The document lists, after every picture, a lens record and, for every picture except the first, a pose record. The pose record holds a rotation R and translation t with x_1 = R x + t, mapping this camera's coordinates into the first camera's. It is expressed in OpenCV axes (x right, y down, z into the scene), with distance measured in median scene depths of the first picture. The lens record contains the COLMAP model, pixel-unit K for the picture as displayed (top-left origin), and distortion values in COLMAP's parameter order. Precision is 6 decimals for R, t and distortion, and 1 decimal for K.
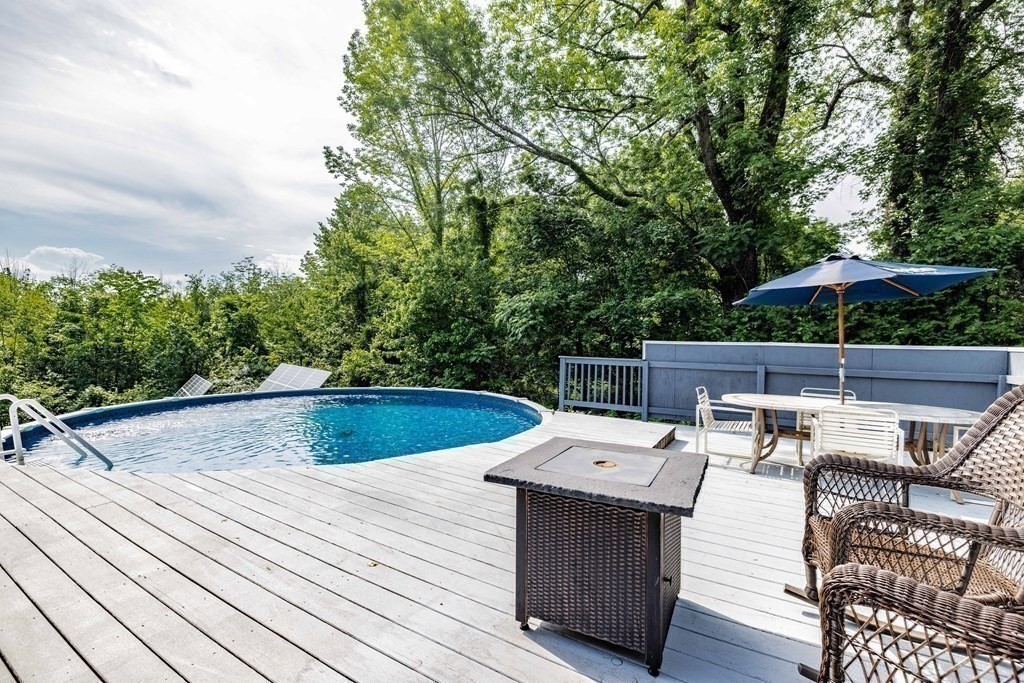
lens RADIAL K [[431.4, 0, 514.6], [0, 431.4, 333.3], [0, 0, 1]] dist [-0.000932, -0.000009]
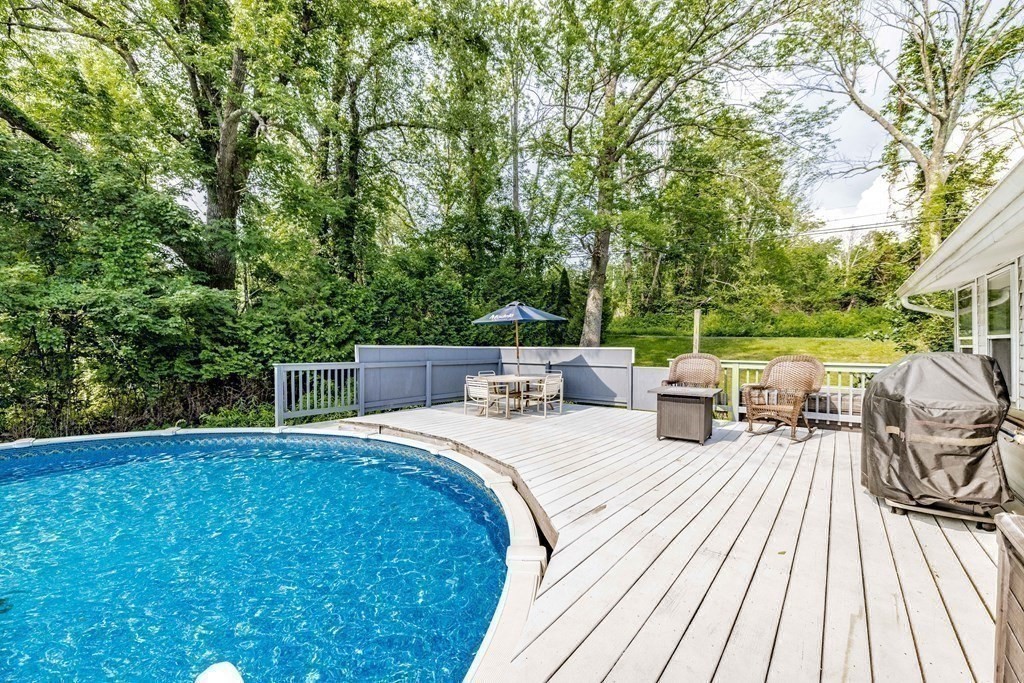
lens RADIAL K [[431.4, 0, 514.6], [0, 431.4, 333.3], [0, 0, 1]] dist [-0.000932, -0.000009]
pose [[0.143224, 0.015365, 0.989571, -0.687288], [-0.020477, 0.999711, -0.012559, -0.006752], [-0.989478, -0.018465, 0.143497, 0.401772]]
